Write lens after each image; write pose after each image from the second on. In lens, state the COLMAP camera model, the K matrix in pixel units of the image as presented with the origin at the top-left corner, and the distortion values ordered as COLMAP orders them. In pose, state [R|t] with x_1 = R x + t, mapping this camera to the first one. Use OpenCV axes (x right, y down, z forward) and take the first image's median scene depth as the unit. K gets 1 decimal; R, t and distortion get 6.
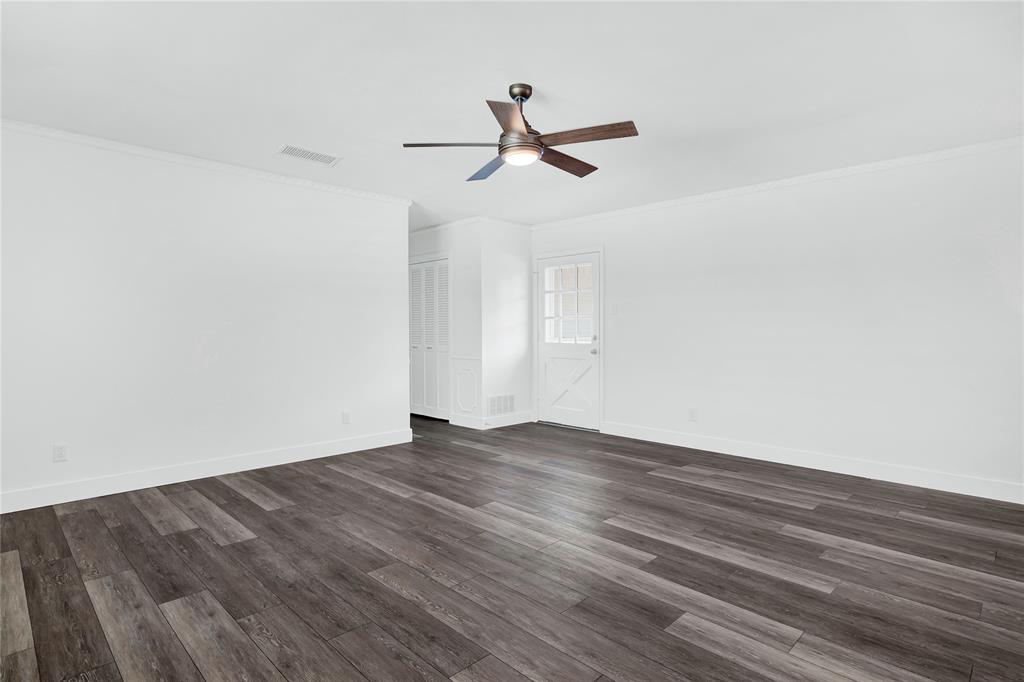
lens RADIAL K [[536.9, 0, 512.6], [0, 536.9, 337.9], [0, 0, 1]] dist [-0.004742, -0.000949]
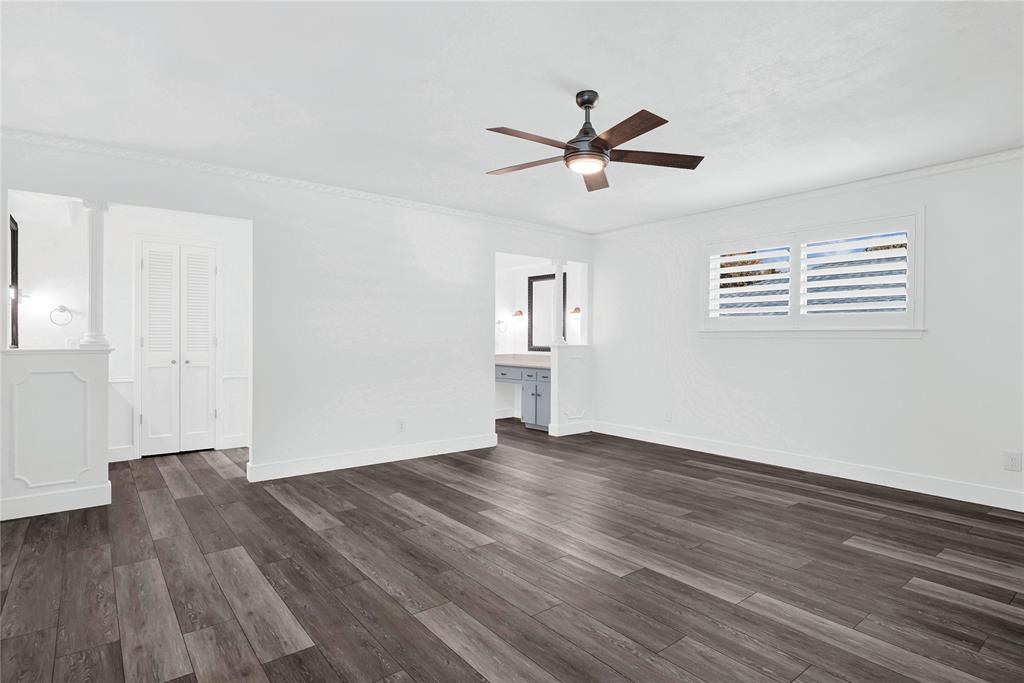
lens RADIAL K [[536.9, 0, 511.9], [0, 536.9, 339.5], [0, 0, 1]] dist [-0.004742, -0.000949]
pose [[-0.993652, -0.008226, 0.112193, 0.039217], [-0.005747, 0.999733, 0.022397, -0.036347], [-0.112347, 0.021610, -0.993434, 2.022357]]
